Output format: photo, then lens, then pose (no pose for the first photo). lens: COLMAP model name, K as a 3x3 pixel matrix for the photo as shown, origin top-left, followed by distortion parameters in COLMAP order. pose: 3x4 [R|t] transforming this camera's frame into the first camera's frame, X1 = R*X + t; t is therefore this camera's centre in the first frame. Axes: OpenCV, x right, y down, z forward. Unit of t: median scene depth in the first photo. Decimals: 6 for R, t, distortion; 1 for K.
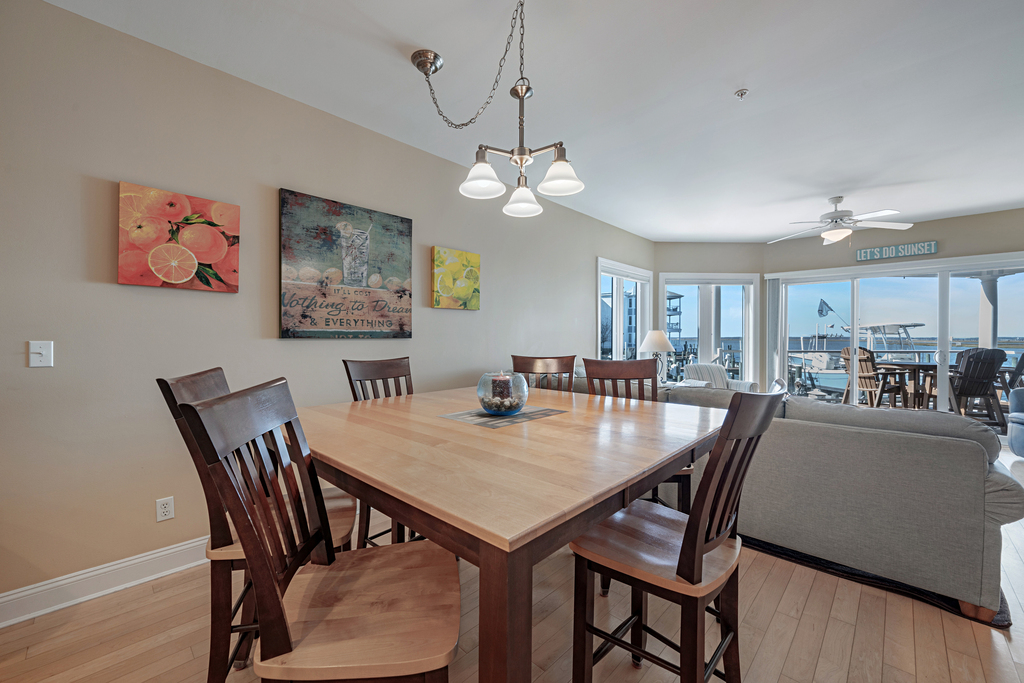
lens RADIAL K [[409.0, 0, 509.5], [0, 409.0, 341.2], [0, 0, 1]] dist [-0.000972, -0.000117]
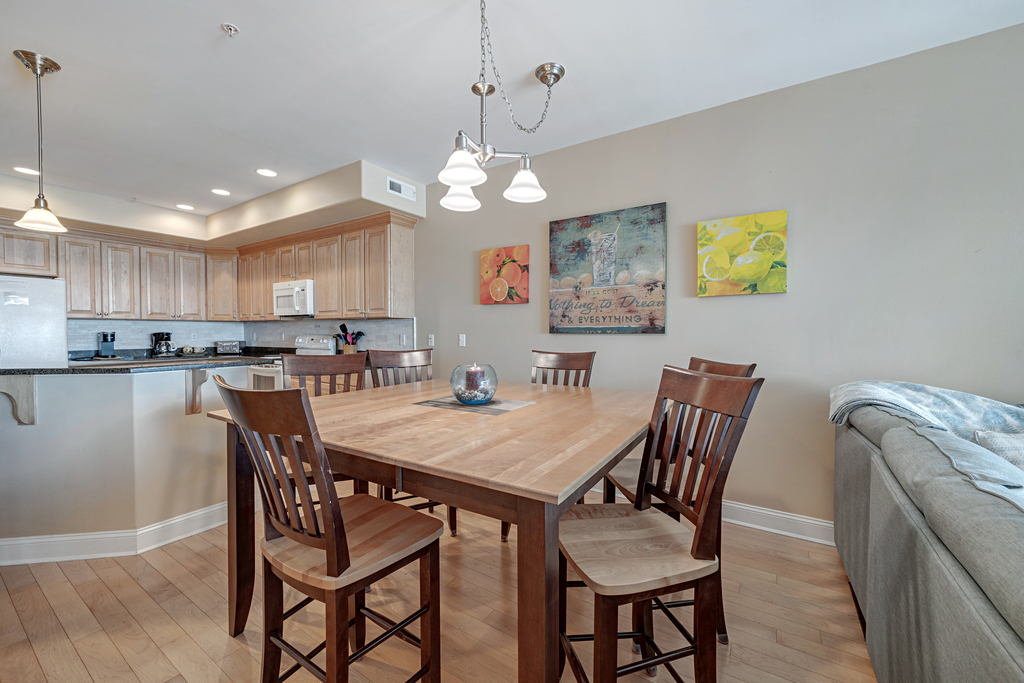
lens RADIAL K [[411.1, 0, 512.1], [0, 411.1, 339.2], [0, 0, 1]] dist [-0.001035, 0.000040]
pose [[0.175694, 0.017017, -0.984298, 0.612613], [-0.008209, 0.999841, 0.015821, -0.006707], [0.984411, 0.005300, 0.175806, 0.517438]]
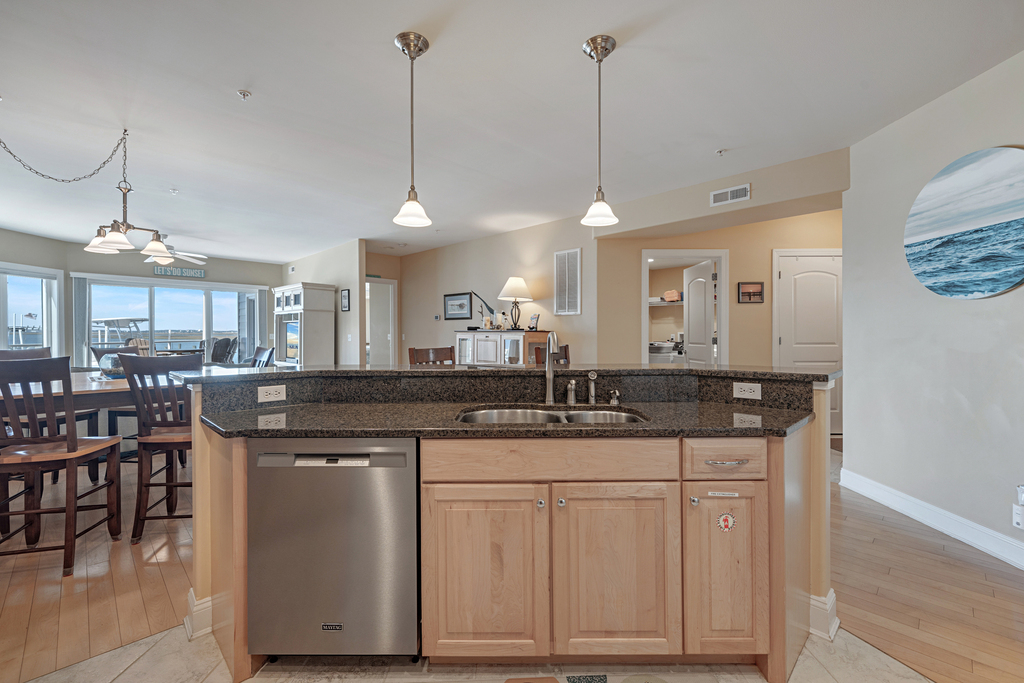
lens RADIAL K [[430.8, 0, 512.0], [0, 430.8, 341.5], [0, 0, 1]] dist [0.001946, 0.000245]
pose [[0.024051, -0.023387, 0.999437, -0.990344], [0.005129, 0.999716, 0.023270, -0.005384], [-0.999698, 0.004566, 0.024164, -0.370038]]
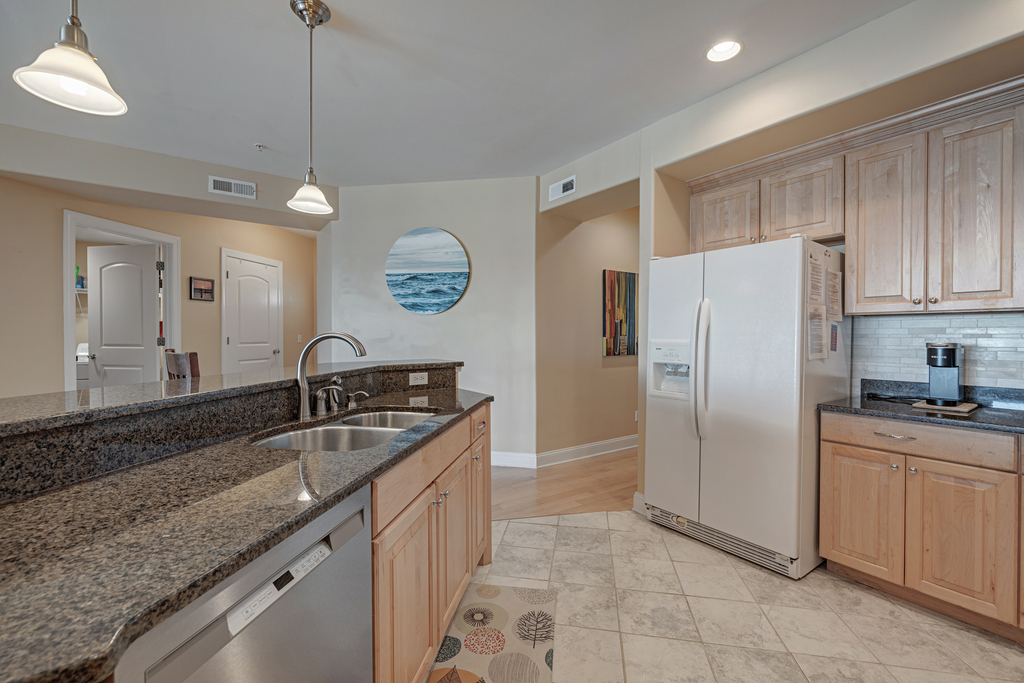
lens RADIAL K [[435.7, 0, 508.9], [0, 435.7, 339.9], [0, 0, 1]] dist [-0.002623, -0.000143]
pose [[-0.981276, -0.013681, 0.192118, -0.674925], [-0.011026, 0.999828, 0.014881, -0.004595], [-0.192288, 0.012484, -0.981259, 0.082551]]
